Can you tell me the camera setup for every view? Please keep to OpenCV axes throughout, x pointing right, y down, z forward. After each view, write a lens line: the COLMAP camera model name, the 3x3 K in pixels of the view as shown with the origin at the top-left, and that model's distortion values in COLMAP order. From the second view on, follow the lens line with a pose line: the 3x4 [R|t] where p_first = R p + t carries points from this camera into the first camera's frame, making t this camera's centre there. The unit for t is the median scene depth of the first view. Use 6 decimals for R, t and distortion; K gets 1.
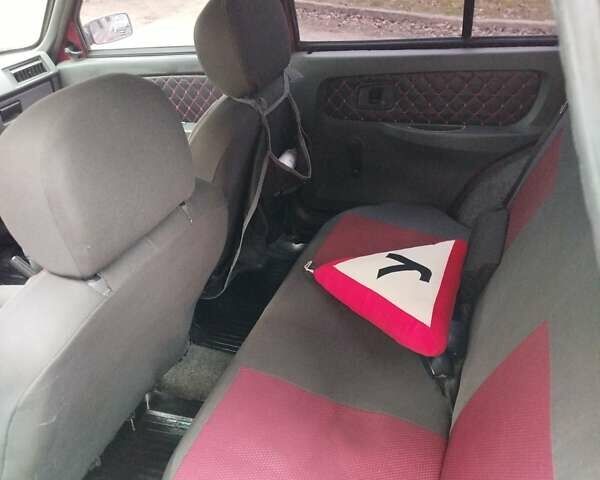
lens RADIAL K [[546.1, 0, 300.0], [0, 546.1, 240.0], [0, 0, 1]] dist [0.039963, -0.015432]
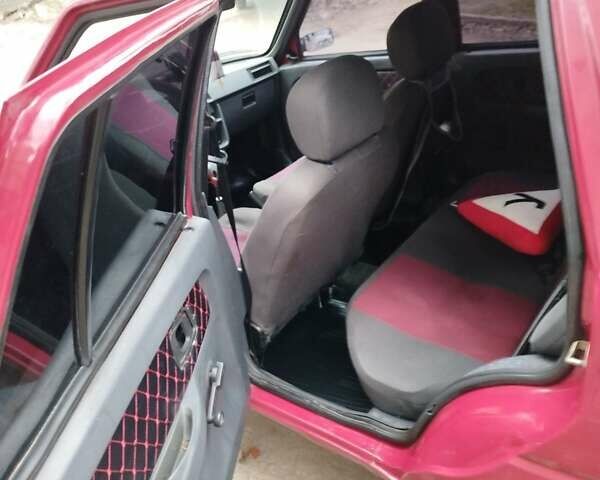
lens RADIAL K [[546.1, 0, 300.0], [0, 546.1, 240.0], [0, 0, 1]] dist [0.039963, -0.015432]
pose [[0.958785, 0.076487, -0.273644, 0.028017], [-0.084541, 0.996262, -0.017742, 0.185726], [0.271265, 0.040145, 0.961667, -0.402346]]
